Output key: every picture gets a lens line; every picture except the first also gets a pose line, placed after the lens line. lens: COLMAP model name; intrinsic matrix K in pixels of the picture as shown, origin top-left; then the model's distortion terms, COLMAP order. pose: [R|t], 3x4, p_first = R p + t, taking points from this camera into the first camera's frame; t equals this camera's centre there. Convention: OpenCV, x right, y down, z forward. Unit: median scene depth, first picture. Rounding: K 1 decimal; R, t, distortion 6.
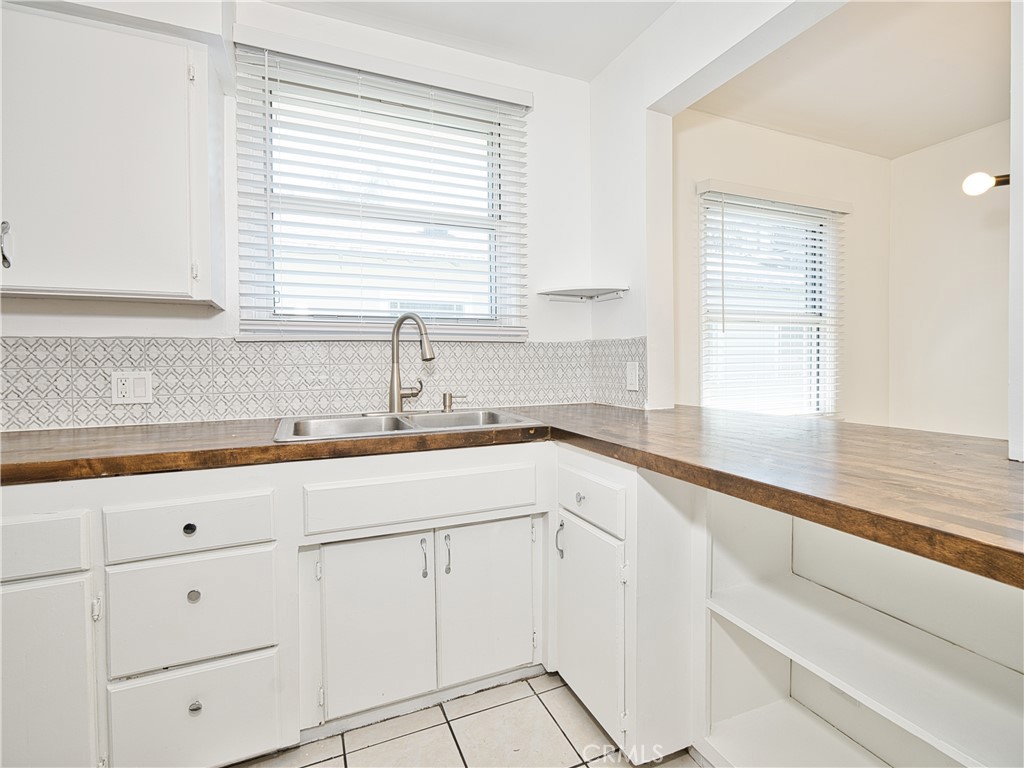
lens RADIAL K [[482.8, 0, 513.3], [0, 482.8, 379.5], [0, 0, 1]] dist [-0.009188, 0.004892]
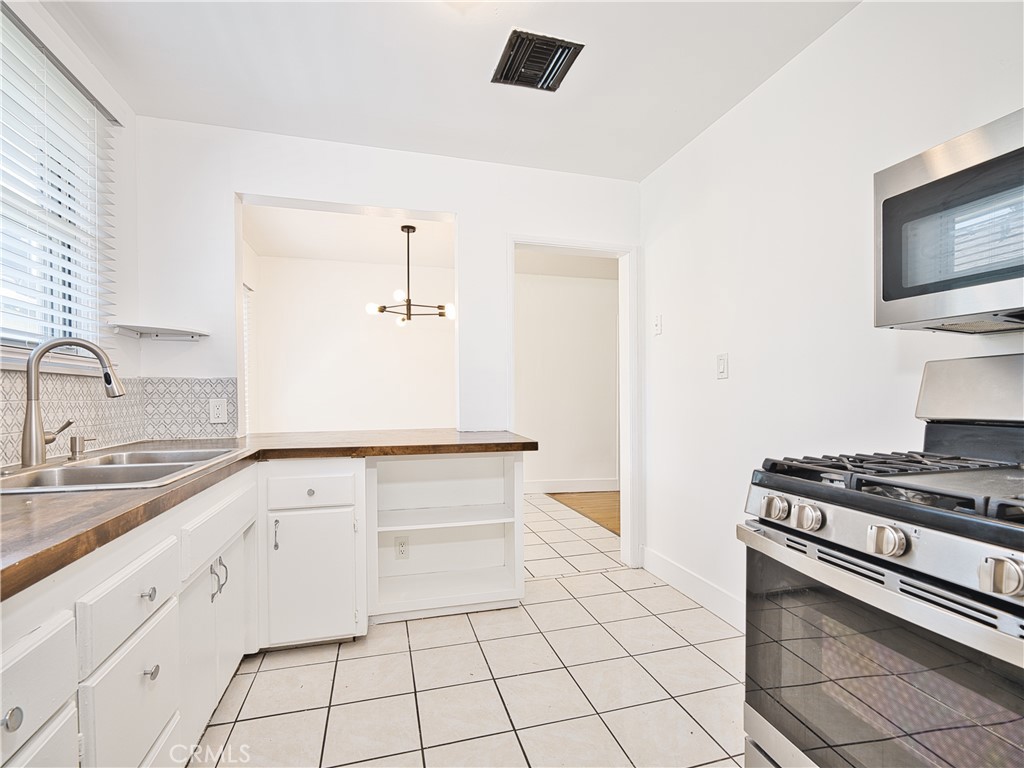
lens RADIAL K [[482.8, 0, 518.7], [0, 482.8, 391.7], [0, 0, 1]] dist [-0.009188, 0.004892]
pose [[0.160477, 0.011849, 0.986968, -0.811065], [0.039027, 0.999070, -0.018340, -0.003710], [-0.986268, 0.041462, 0.159865, 0.097184]]
